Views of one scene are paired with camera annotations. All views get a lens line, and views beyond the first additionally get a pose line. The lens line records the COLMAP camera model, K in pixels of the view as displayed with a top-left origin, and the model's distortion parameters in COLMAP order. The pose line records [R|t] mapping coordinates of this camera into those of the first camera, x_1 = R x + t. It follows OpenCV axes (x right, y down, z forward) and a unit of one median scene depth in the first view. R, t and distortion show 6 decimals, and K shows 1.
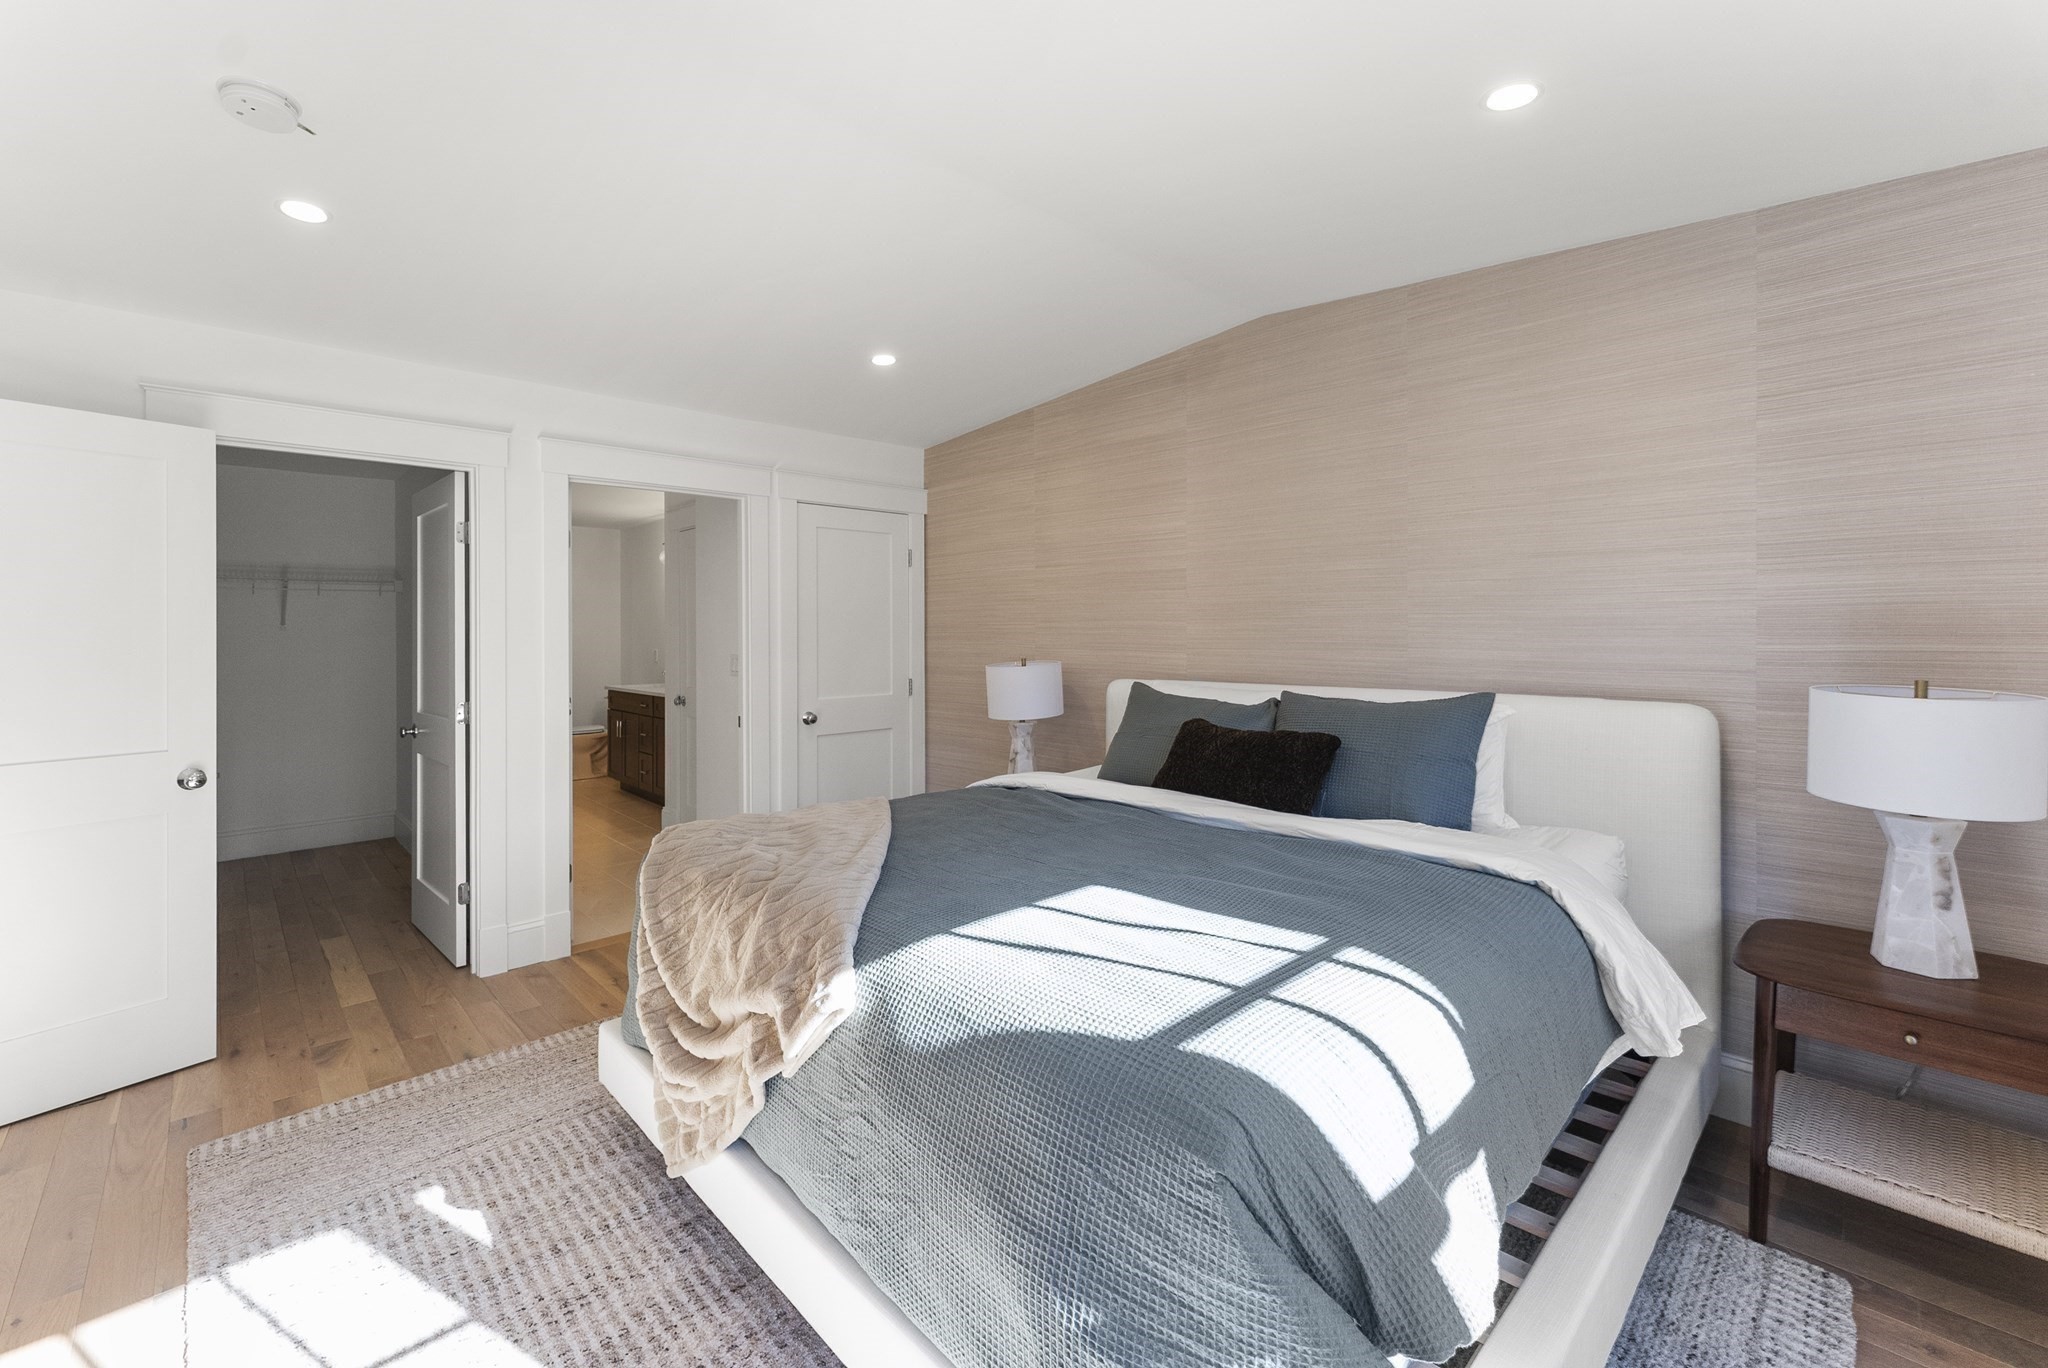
lens RADIAL K [[848.0, 0, 1021.1], [0, 848.0, 623.2], [0, 0, 1]] dist [0.001308, 0.000608]
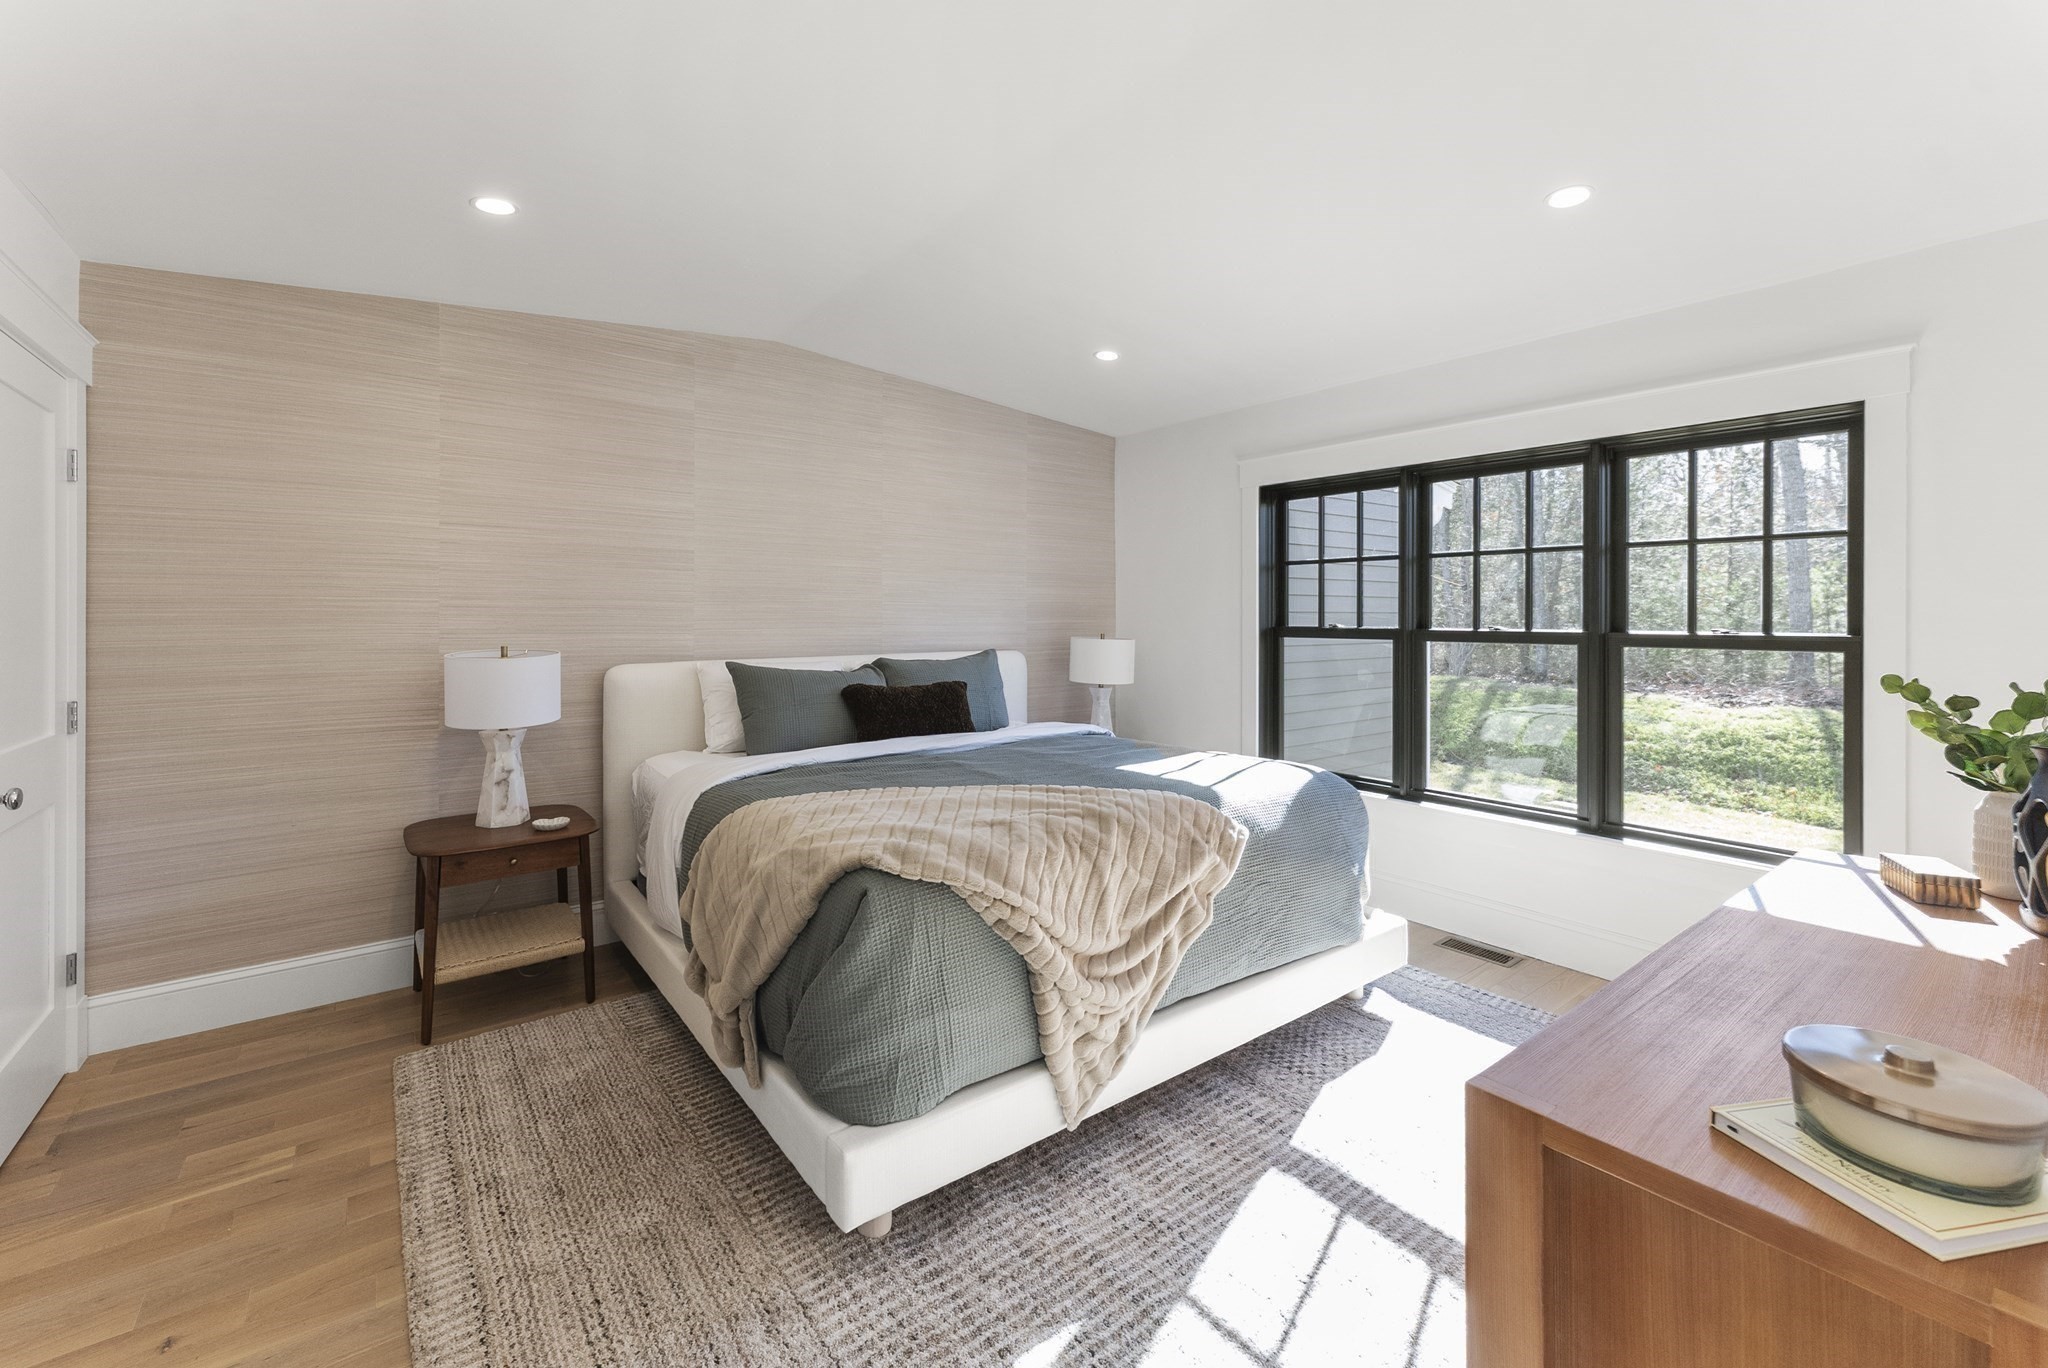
lens RADIAL K [[830.4, 0, 1020.4], [0, 830.4, 608.7], [0, 0, 1]] dist [-0.000042, -0.000018]
pose [[0.099606, 0.002161, 0.995025, -0.827302], [-0.017506, 0.999847, -0.000419, -0.001387], [-0.994873, -0.017377, 0.099628, 0.554165]]
